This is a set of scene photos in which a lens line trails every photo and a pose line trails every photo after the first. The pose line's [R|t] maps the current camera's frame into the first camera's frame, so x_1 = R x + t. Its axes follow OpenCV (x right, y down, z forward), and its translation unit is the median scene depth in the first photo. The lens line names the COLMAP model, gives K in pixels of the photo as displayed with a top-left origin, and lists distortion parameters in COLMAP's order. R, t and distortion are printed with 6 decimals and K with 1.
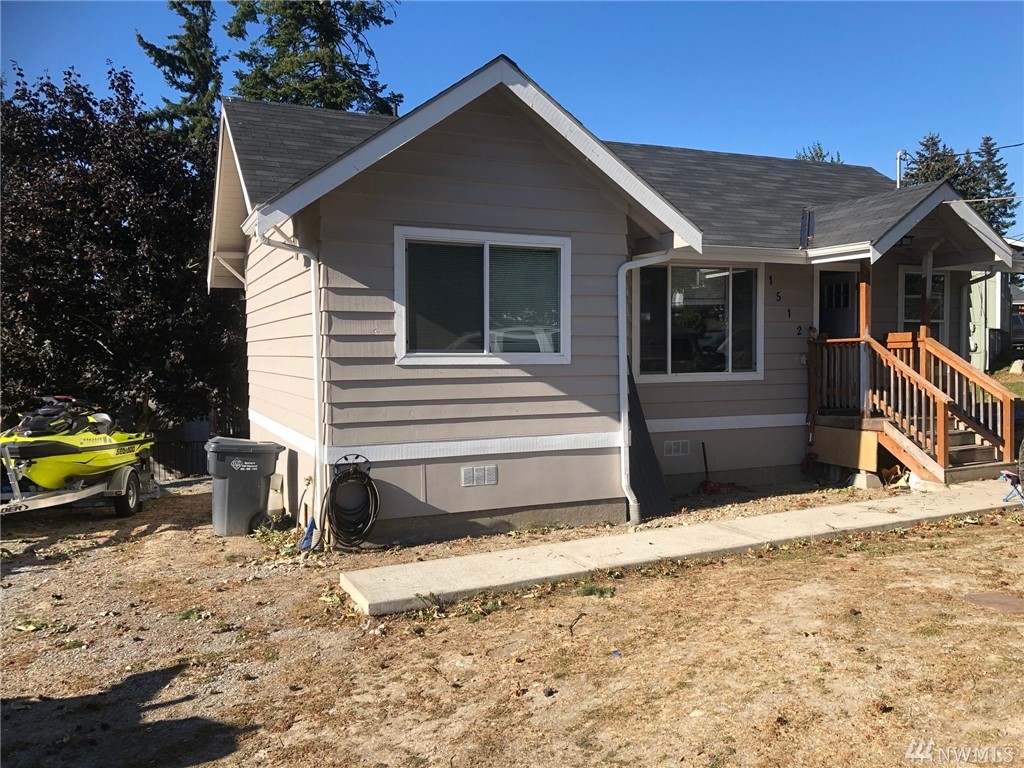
lens RADIAL K [[832.7, 0, 516.9], [0, 832.7, 381.2], [0, 0, 1]] dist [0.020285, -0.005374]
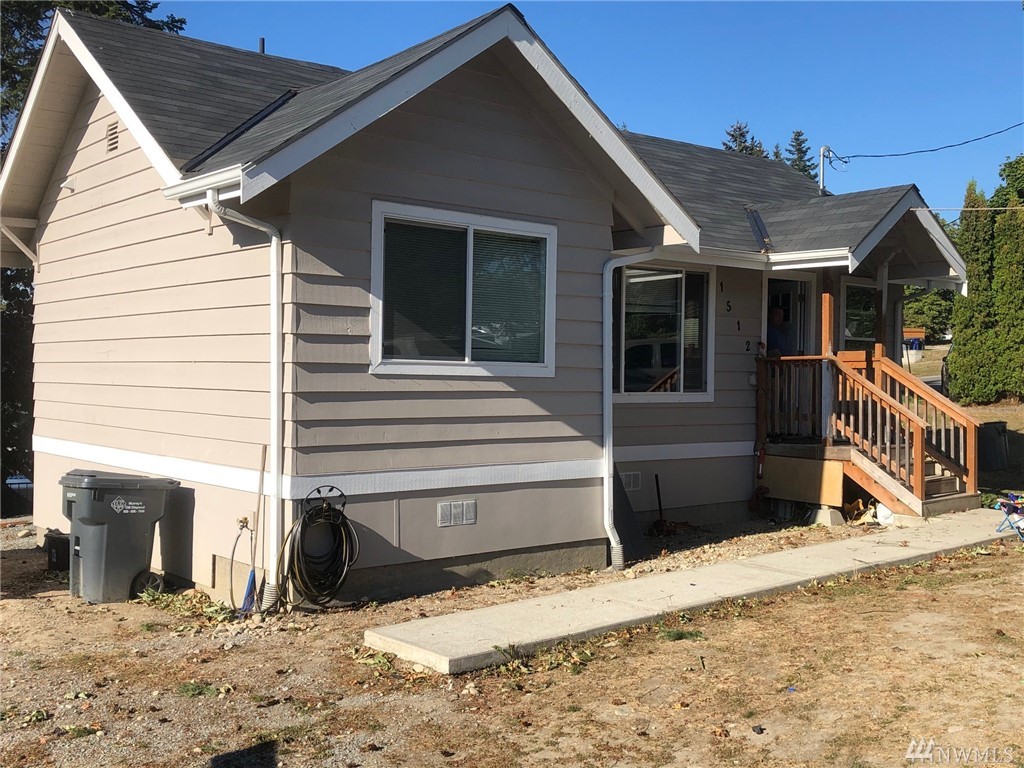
lens RADIAL K [[1099.0, 0, 515.1], [0, 1099.0, 376.9], [0, 0, 1]] dist [0.024139, 0.000000]
pose [[0.962934, 0.017222, 0.269186, -0.262818], [-0.008401, 0.999390, -0.033890, 0.016081], [-0.269606, 0.030373, 0.962492, -0.043205]]
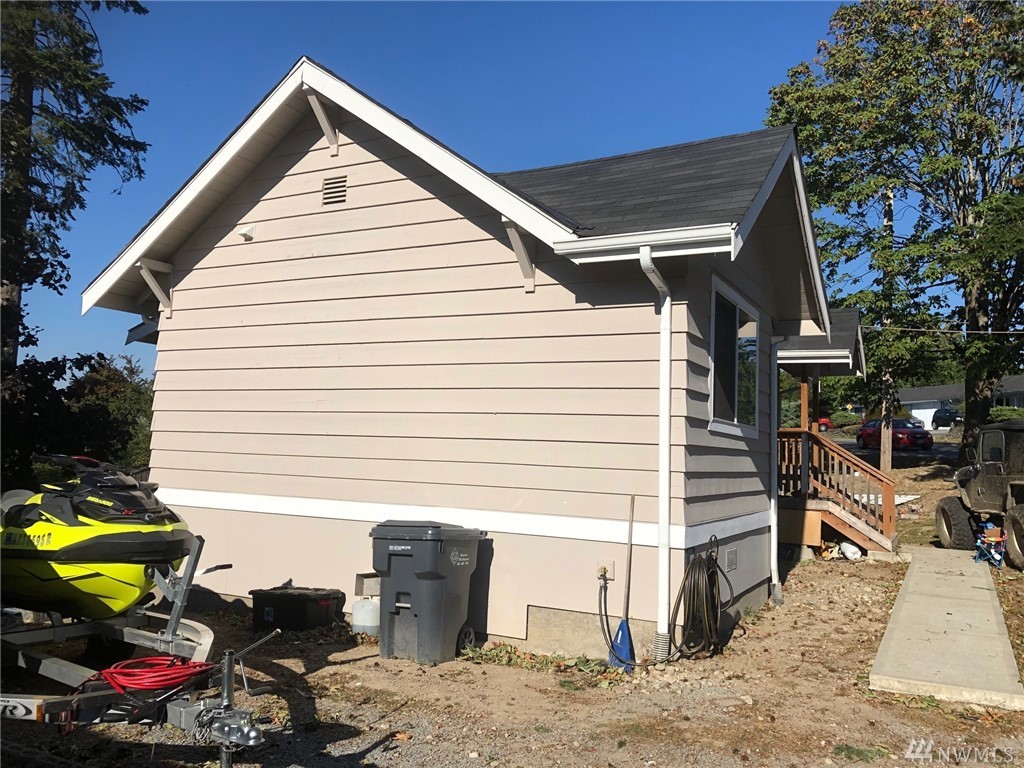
lens RADIAL K [[832.7, 0, 521.5], [0, 832.7, 378.7], [0, 0, 1]] dist [0.020285, -0.005374]
pose [[0.788477, 0.091024, 0.608292, -0.741862], [-0.020110, 0.992275, -0.122415, 0.033493], [-0.614735, 0.084288, 0.784217, 0.387407]]
